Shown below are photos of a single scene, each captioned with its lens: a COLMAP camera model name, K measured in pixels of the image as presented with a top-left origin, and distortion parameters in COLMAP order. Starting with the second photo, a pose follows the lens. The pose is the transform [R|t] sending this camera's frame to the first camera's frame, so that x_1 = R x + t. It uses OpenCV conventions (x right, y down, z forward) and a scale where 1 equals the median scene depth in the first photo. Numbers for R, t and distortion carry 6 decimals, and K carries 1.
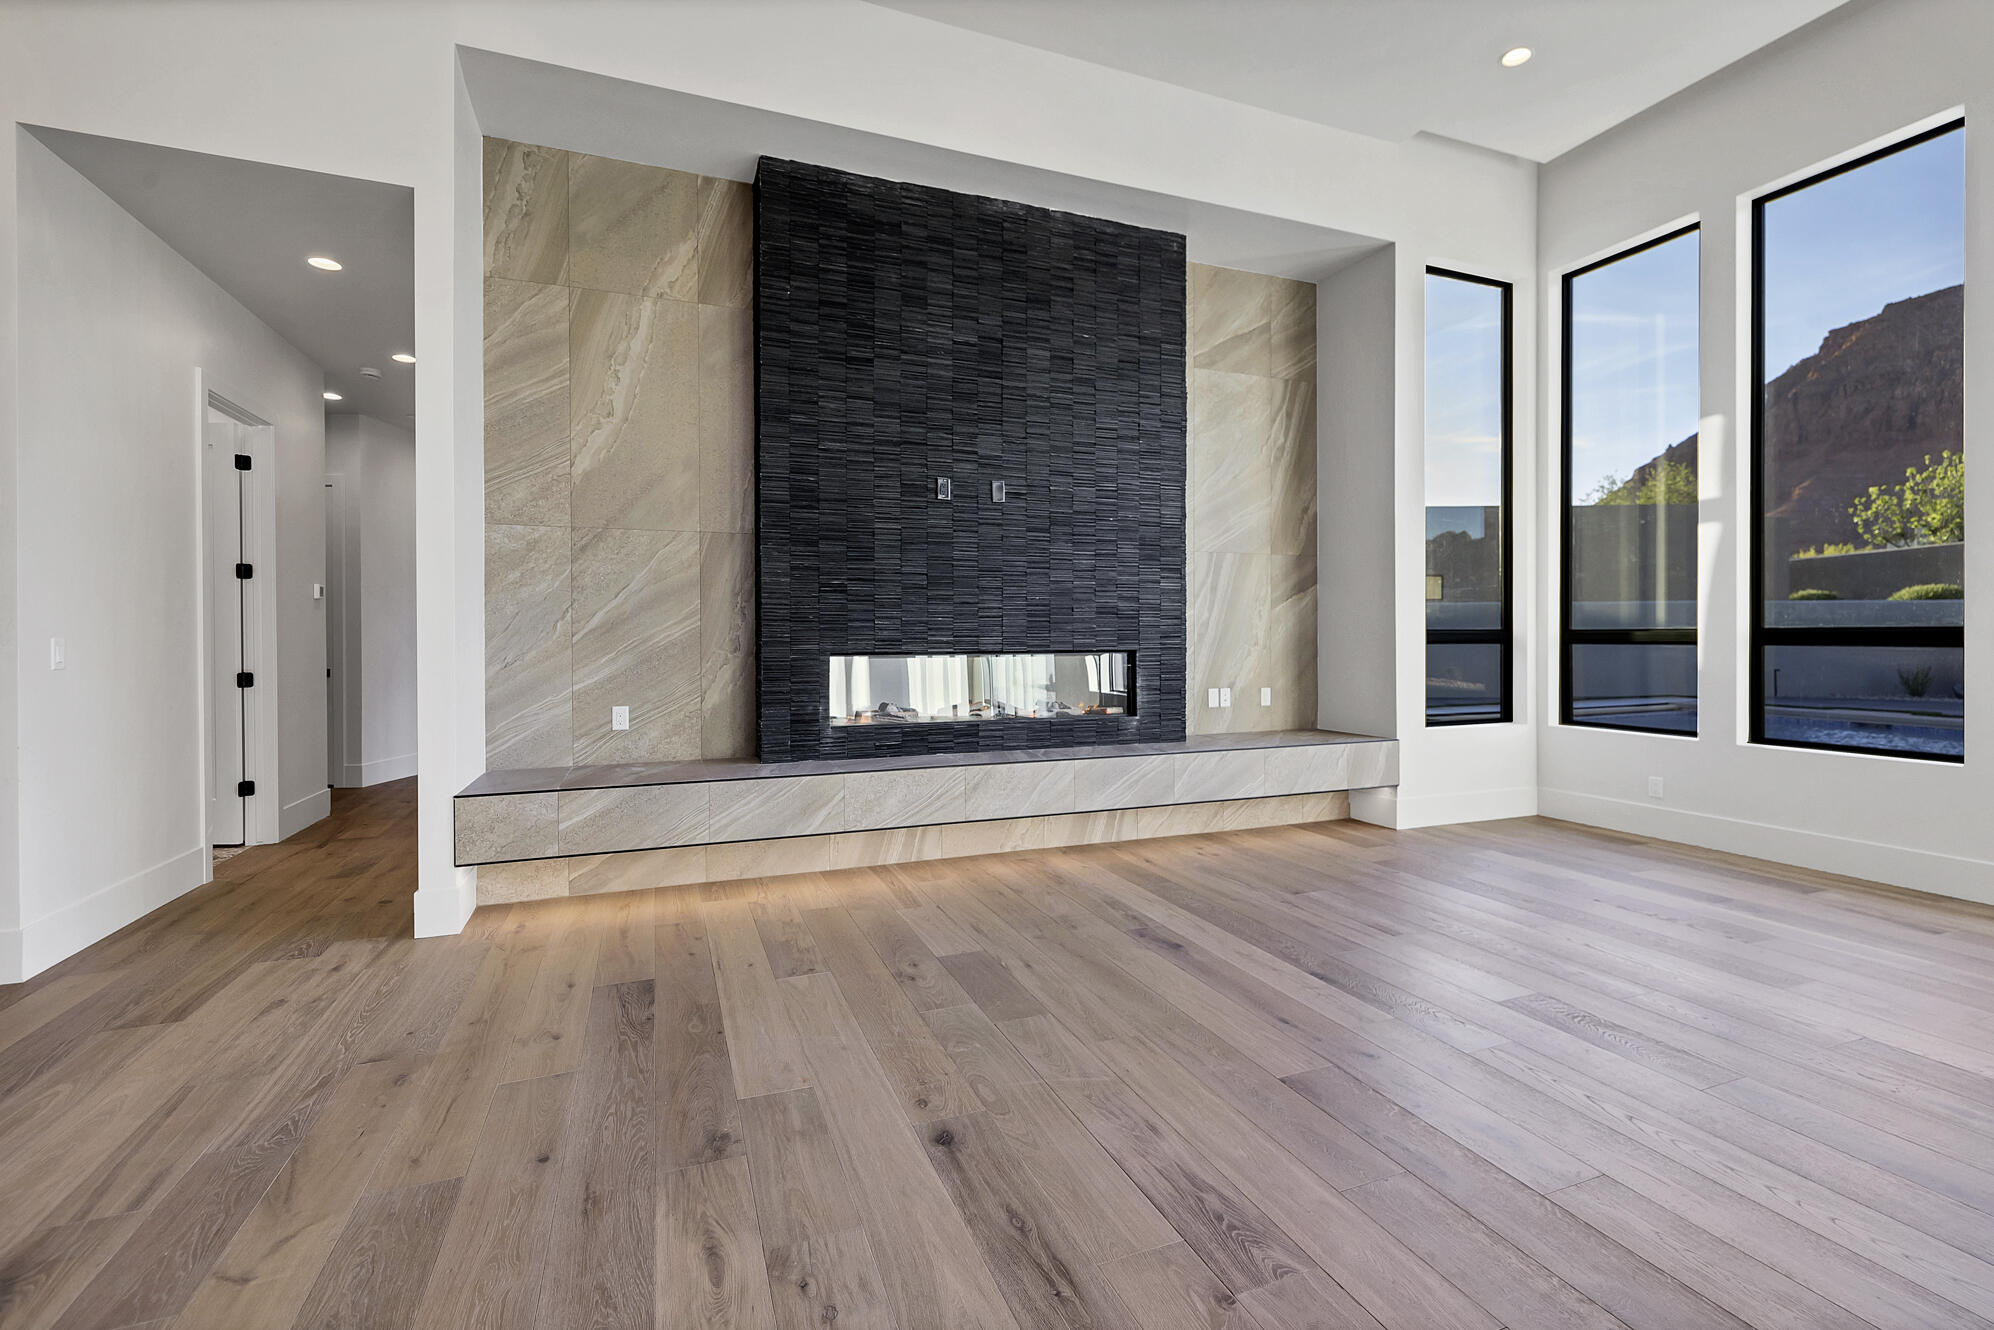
lens RADIAL K [[863.7, 0, 1015.5], [0, 863.7, 641.6], [0, 0, 1]] dist [0.000897, -0.000826]
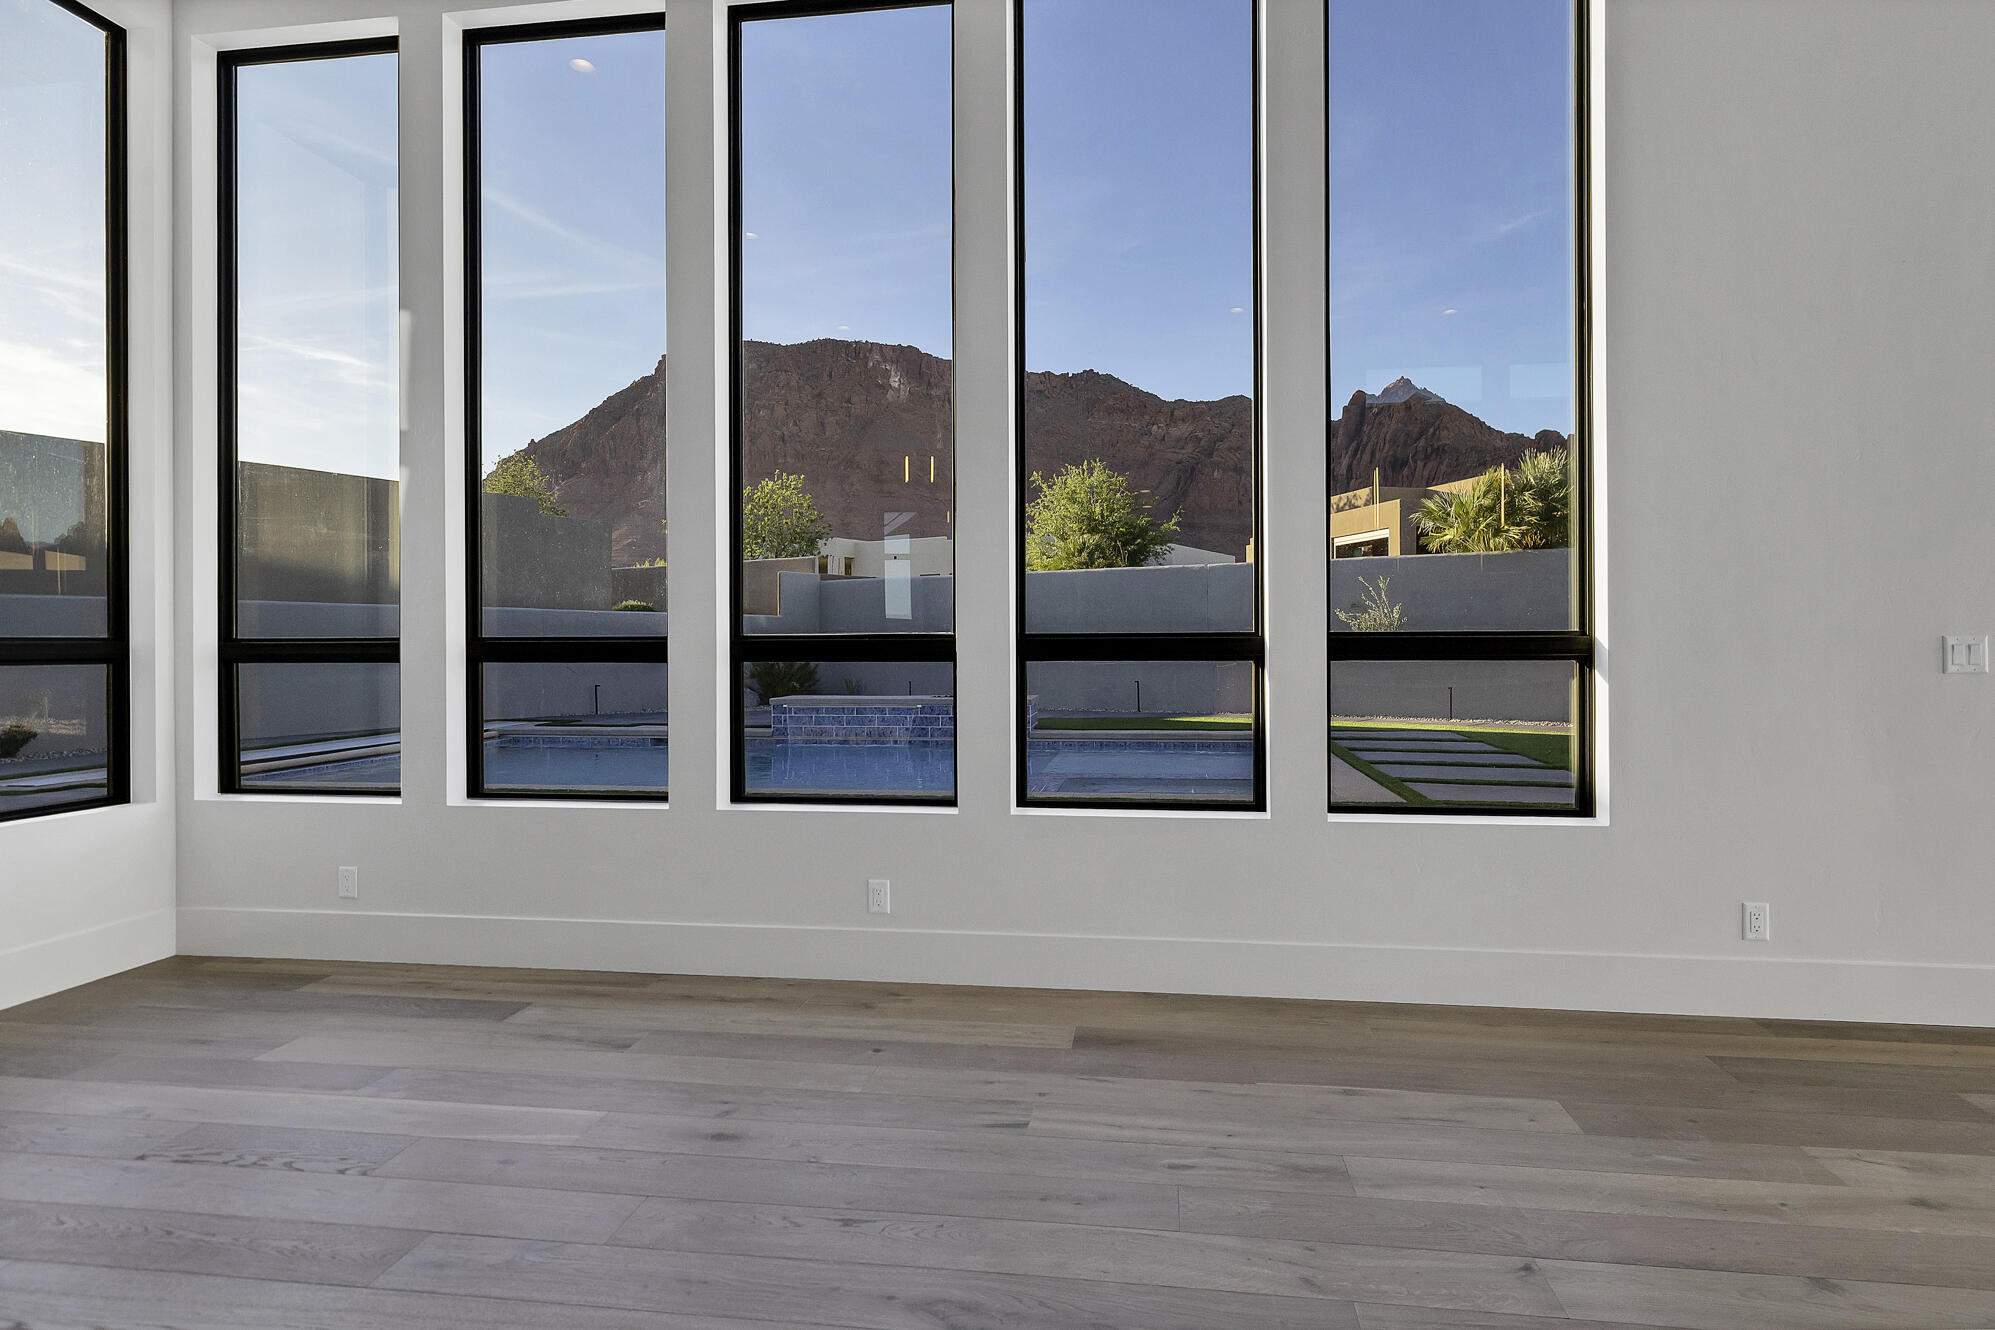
lens RADIAL K [[1087.0, 0, 1002.0], [0, 1087.0, 653.1], [0, 0, 1]] dist [-0.008372, 0.008048]
pose [[0.492509, -0.005191, 0.870292, 0.303706], [0.007181, 0.999972, 0.001901, -0.001391], [-0.870278, 0.005313, 0.492532, 0.189833]]
